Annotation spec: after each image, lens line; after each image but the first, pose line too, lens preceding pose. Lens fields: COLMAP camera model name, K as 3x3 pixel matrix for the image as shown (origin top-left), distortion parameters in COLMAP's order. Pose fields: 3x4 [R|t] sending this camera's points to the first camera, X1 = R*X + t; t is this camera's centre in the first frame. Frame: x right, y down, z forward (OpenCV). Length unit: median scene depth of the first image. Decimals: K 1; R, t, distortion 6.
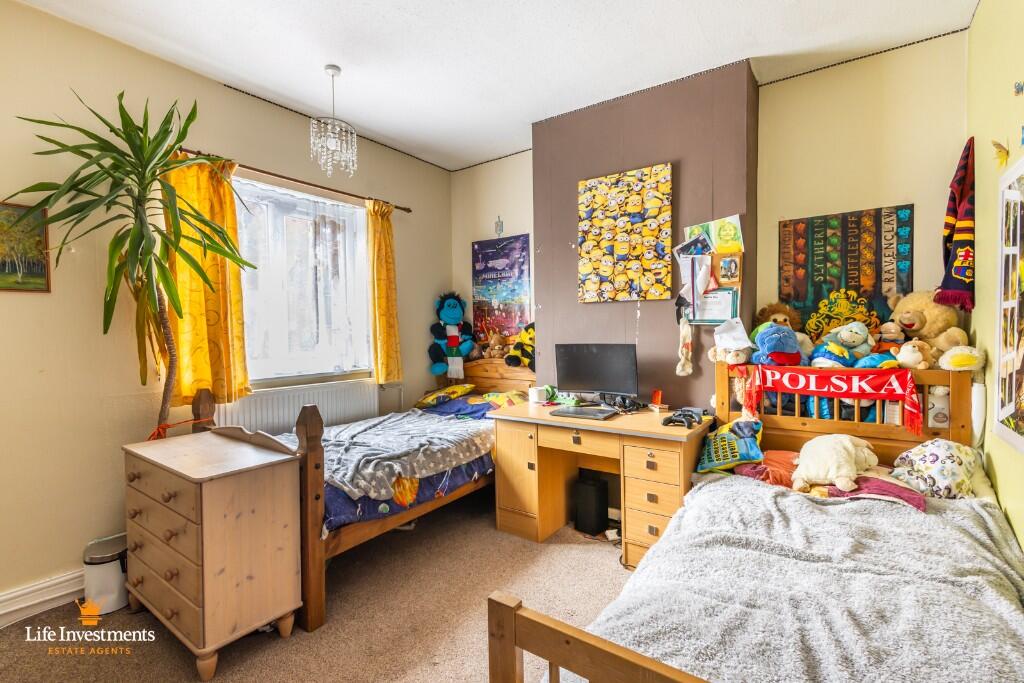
lens RADIAL K [[472.1, 0, 513.6], [0, 472.1, 344.1], [0, 0, 1]] dist [0.007518, -0.000383]
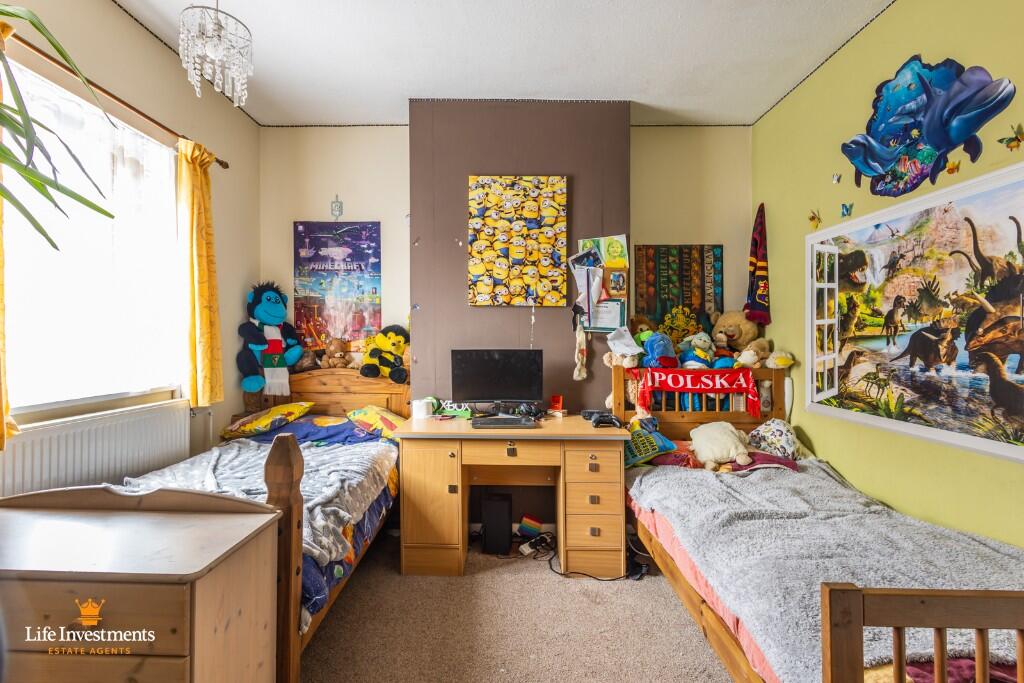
lens RADIAL K [[510.0, 0, 507.2], [0, 510.0, 338.0], [0, 0, 1]] dist [0.005823, 0.000421]
pose [[0.824014, 0.019375, 0.566239, -0.419138], [0.001228, 0.999352, -0.035981, 0.014155], [-0.566569, 0.030344, 0.823456, 0.160644]]
